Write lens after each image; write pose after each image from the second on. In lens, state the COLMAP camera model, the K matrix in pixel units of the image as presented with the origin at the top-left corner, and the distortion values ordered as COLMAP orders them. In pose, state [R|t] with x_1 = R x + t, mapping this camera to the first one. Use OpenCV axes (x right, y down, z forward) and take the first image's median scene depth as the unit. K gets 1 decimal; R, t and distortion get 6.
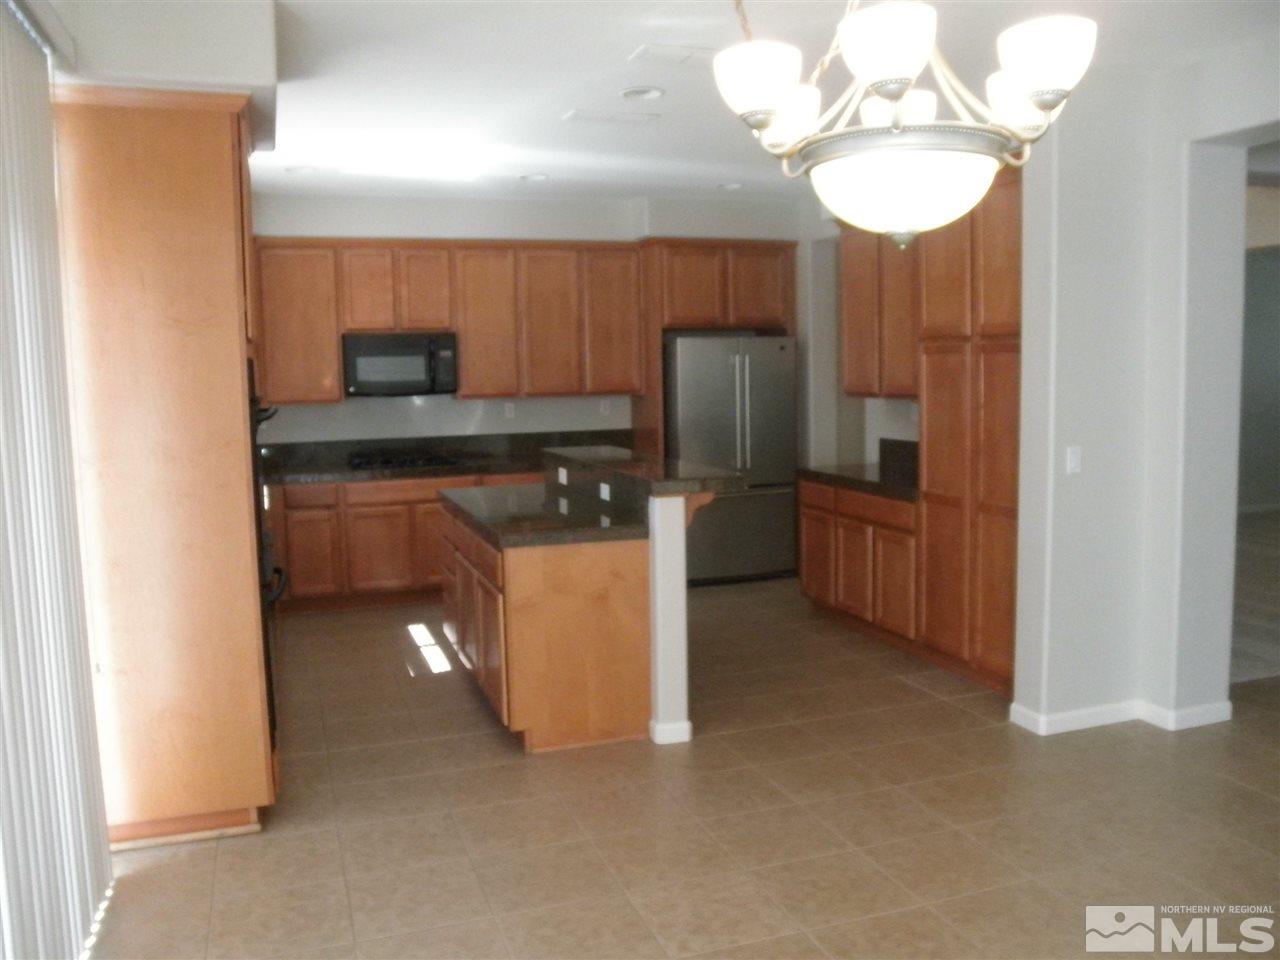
lens RADIAL K [[1058.4, 0, 640.0], [0, 1058.4, 480.0], [0, 0, 1]] dist [-0.125649, 0.113139]
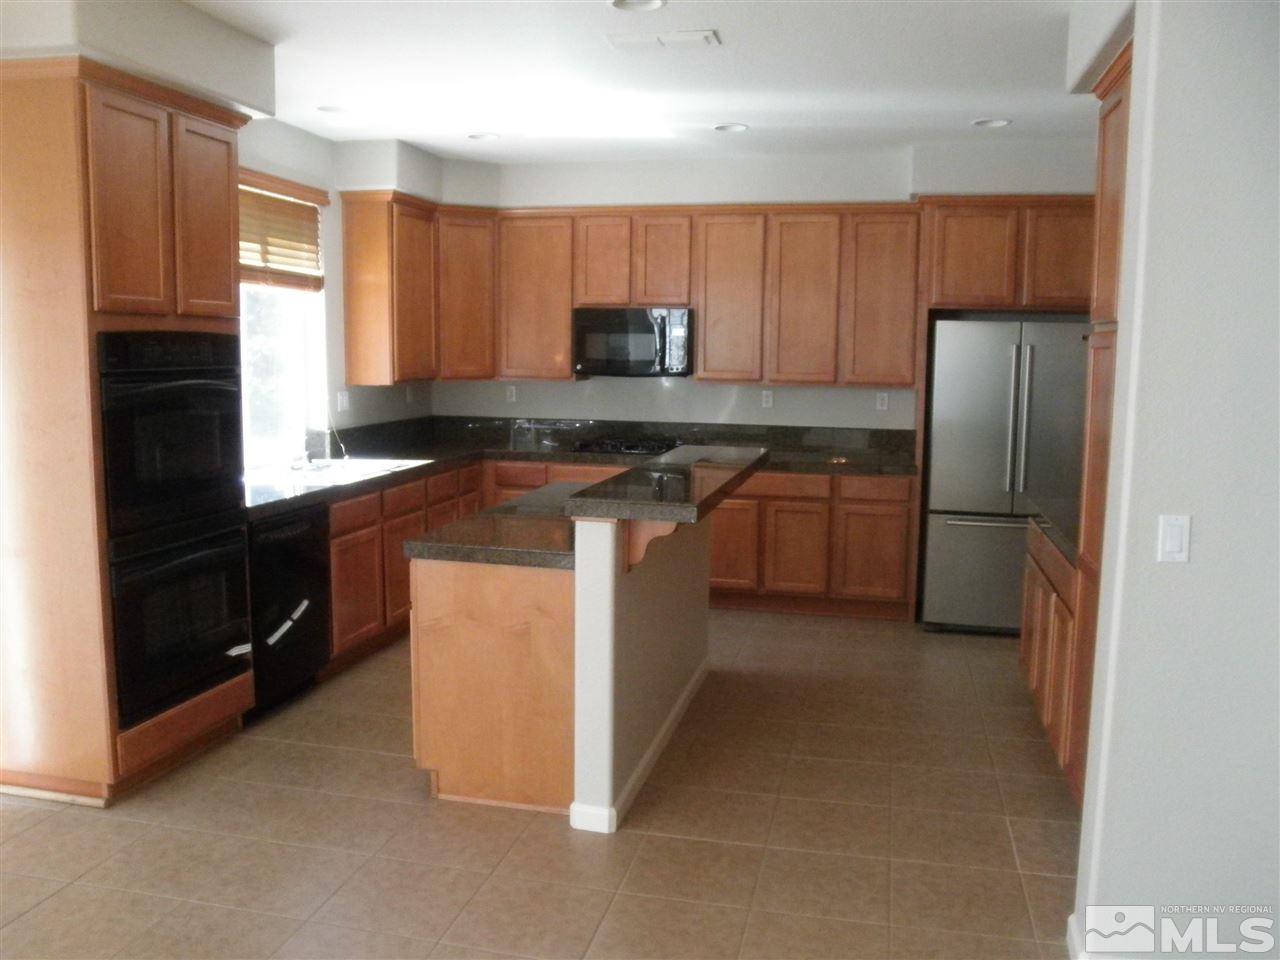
lens RADIAL K [[1058.4, 0, 640.0], [0, 1058.4, 480.0], [0, 0, 1]] dist [-0.125649, 0.113139]
pose [[0.845876, 0.096106, -0.524649, 0.279232], [-0.086221, 0.995334, 0.043315, -0.030708], [0.526364, 0.008597, 0.850216, 0.215588]]
